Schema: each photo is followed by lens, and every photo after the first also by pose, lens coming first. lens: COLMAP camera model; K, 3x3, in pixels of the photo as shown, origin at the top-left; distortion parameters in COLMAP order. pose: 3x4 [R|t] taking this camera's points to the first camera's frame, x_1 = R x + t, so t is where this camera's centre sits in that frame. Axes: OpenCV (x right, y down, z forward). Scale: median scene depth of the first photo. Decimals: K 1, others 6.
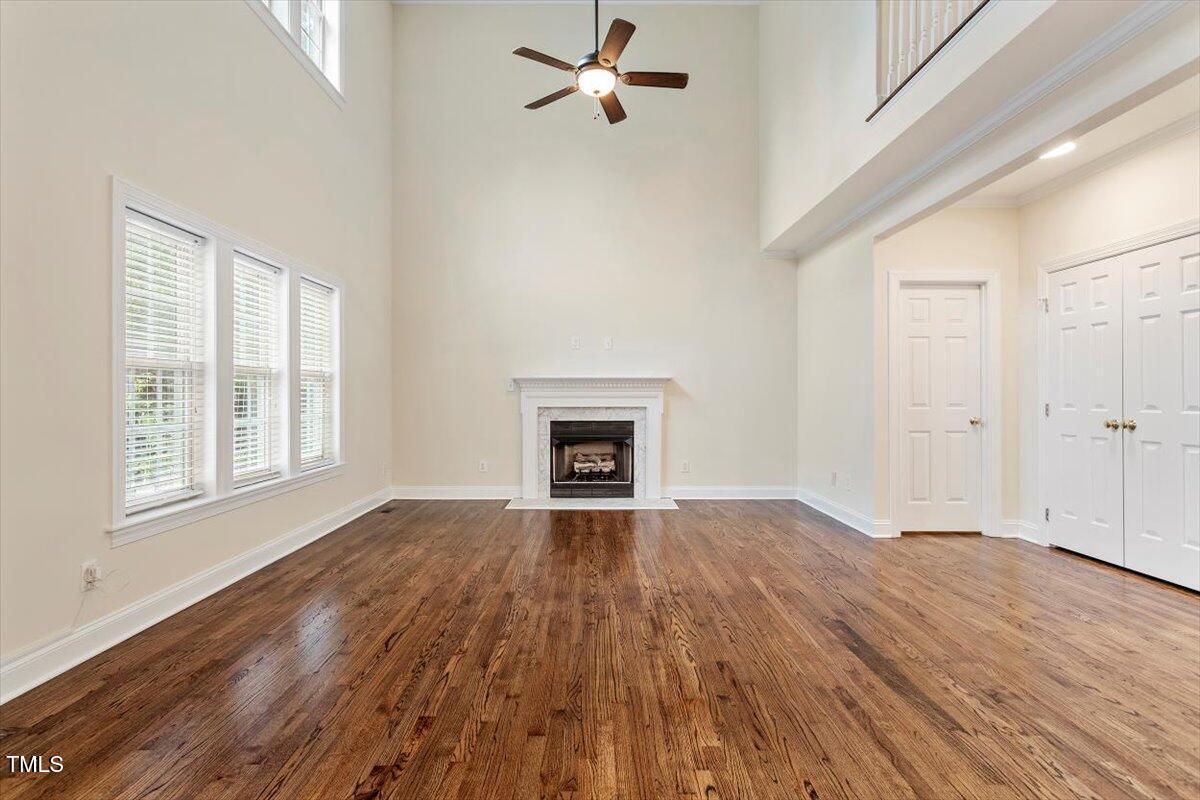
lens RADIAL K [[570.9, 0, 569.0], [0, 570.9, 390.4], [0, 0, 1]] dist [0.002530, -0.000516]
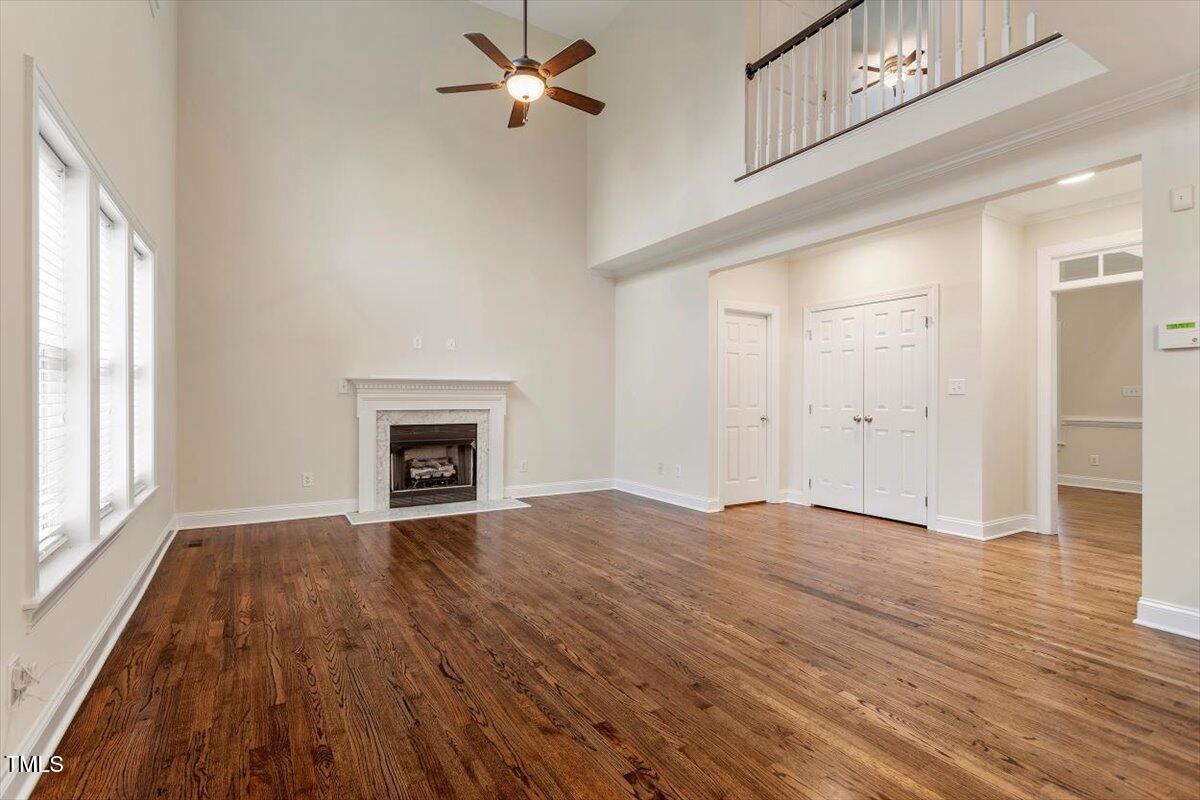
lens RADIAL K [[570.9, 0, 576.8], [0, 570.9, 395.7], [0, 0, 1]] dist [0.002530, -0.000516]
pose [[0.861072, 0.004191, 0.508465, -0.445396], [-0.007631, 0.999960, 0.004681, -0.001771], [-0.508425, -0.007911, 0.861070, 0.095520]]
